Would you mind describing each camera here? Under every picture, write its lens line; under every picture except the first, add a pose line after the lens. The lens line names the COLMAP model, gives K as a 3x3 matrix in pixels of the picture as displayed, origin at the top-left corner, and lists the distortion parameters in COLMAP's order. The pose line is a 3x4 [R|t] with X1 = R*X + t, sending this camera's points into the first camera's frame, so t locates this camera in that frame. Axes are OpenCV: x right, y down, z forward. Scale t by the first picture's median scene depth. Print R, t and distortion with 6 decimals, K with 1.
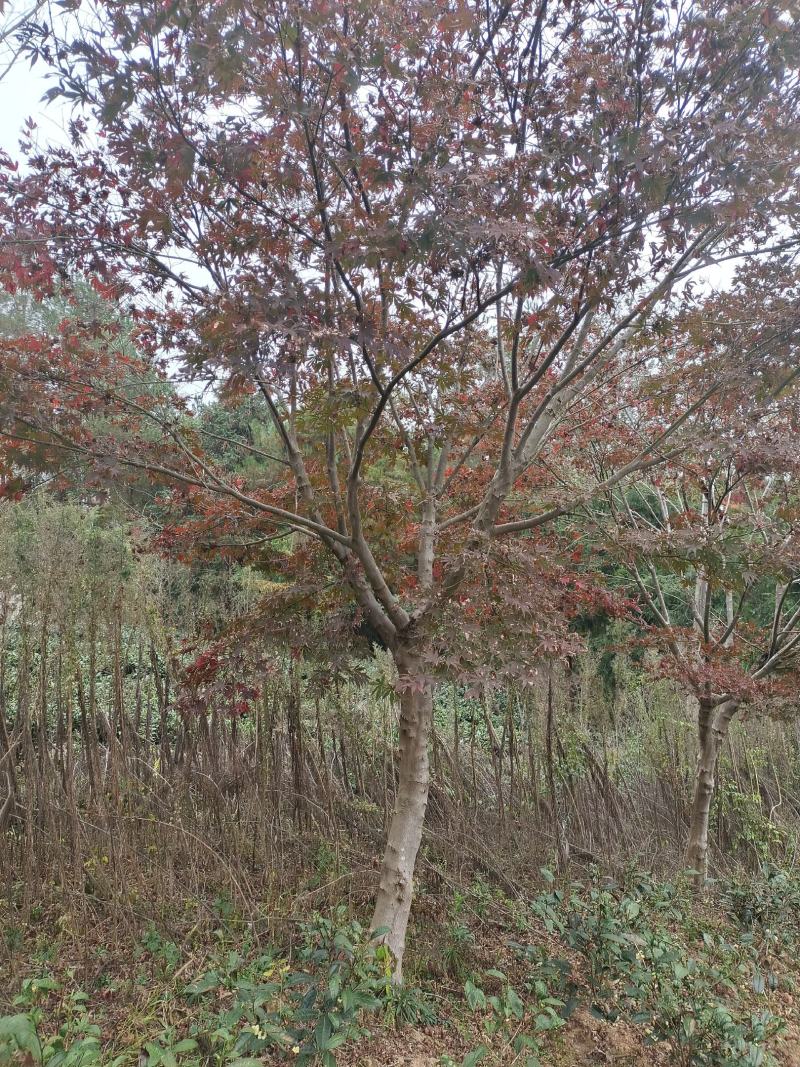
lens RADIAL K [[841.2, 0, 400.0], [0, 841.2, 533.5], [0, 0, 1]] dist [0.092906, -0.059177]
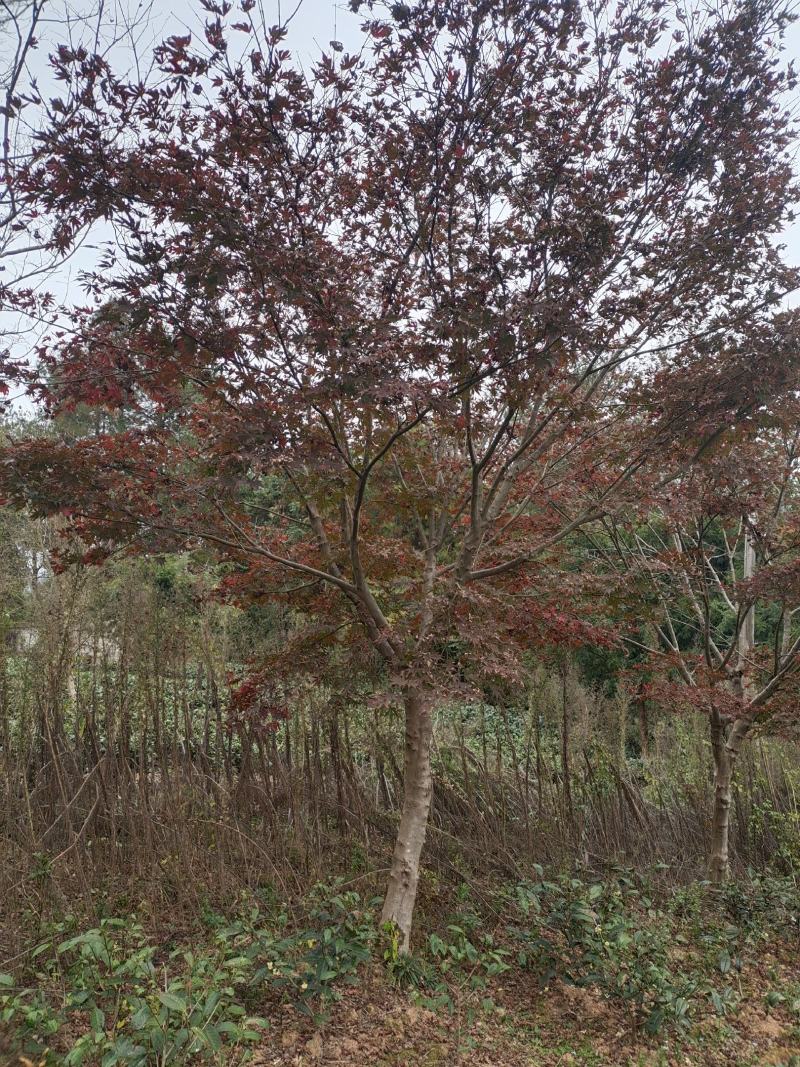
lens RADIAL K [[869.4, 0, 400.0], [0, 869.4, 533.5], [0, 0, 1]] dist [0.093932, -0.001352]
pose [[0.992399, -0.041009, -0.116032, 0.131870], [0.037127, 0.998682, -0.035426, -0.020758], [0.117331, 0.030849, 0.992614, -0.217296]]
